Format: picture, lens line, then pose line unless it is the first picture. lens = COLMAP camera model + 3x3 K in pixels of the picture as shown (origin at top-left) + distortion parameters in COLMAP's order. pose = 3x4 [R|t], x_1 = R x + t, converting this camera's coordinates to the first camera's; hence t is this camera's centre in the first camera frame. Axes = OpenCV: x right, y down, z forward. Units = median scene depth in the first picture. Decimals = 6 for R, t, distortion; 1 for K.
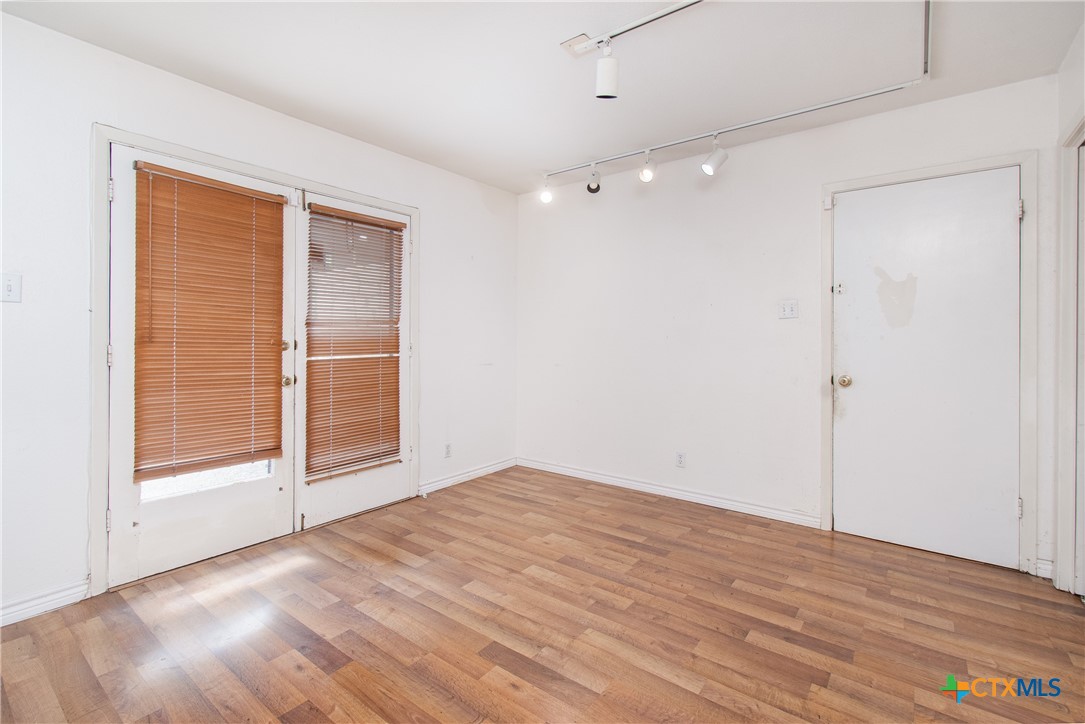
lens RADIAL K [[488.6, 0, 551.6], [0, 488.6, 338.3], [0, 0, 1]] dist [0.002861, -0.000352]
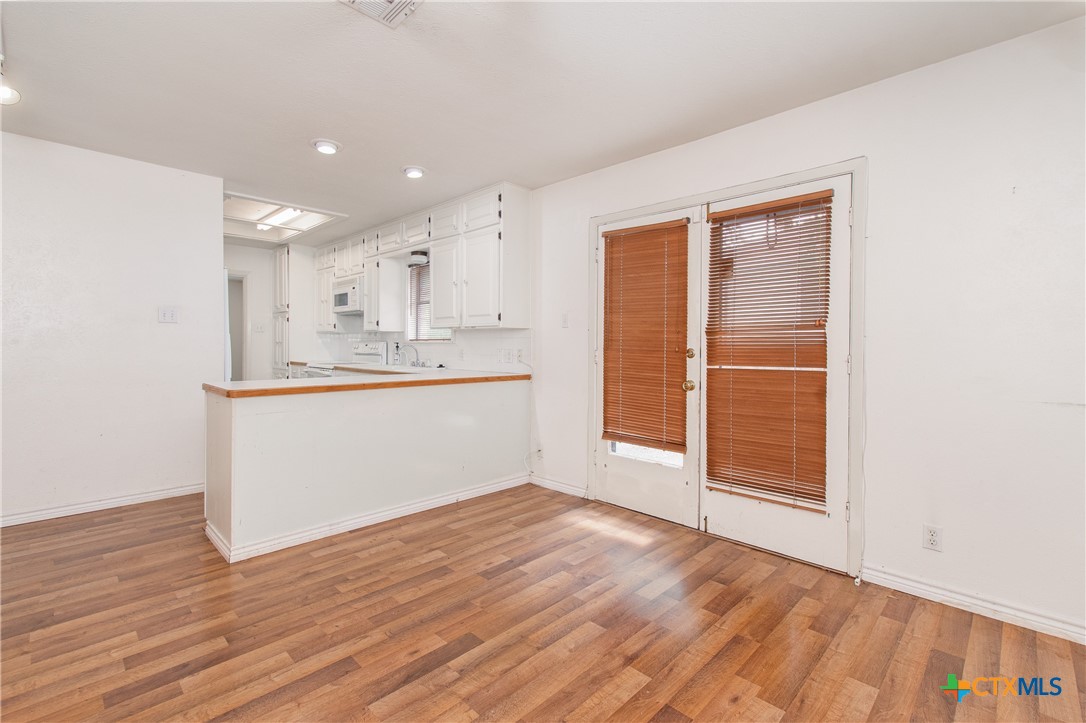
lens RADIAL K [[484.9, 0, 551.5], [0, 484.9, 347.7], [0, 0, 1]] dist [0.001788, -0.000239]
pose [[-0.123366, 0.000417, -0.992361, 0.691663], [-0.006993, 0.999975, 0.001289, 0.004013], [0.992337, 0.007099, -0.123360, 1.005809]]
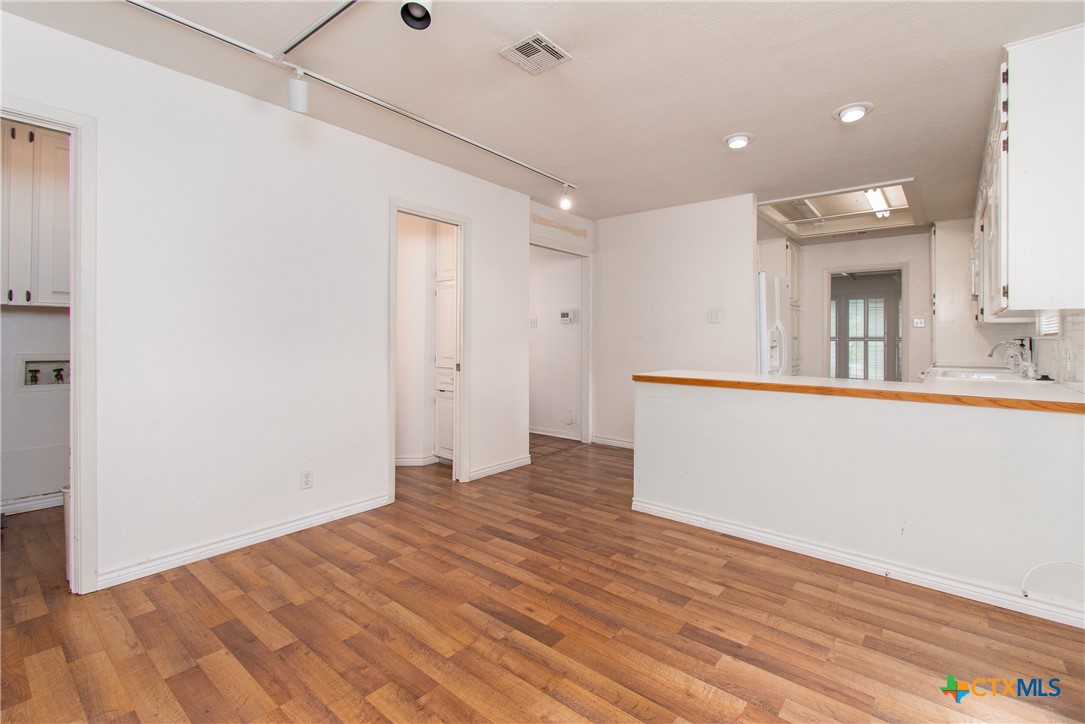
lens RADIAL K [[488.6, 0, 551.6], [0, 488.6, 338.3], [0, 0, 1]] dist [0.002861, -0.000352]
pose [[-0.999263, -0.013259, 0.036017, -0.116594], [-0.013173, 0.999910, 0.002629, -0.000473], [-0.036049, 0.002152, -0.999348, 1.578385]]
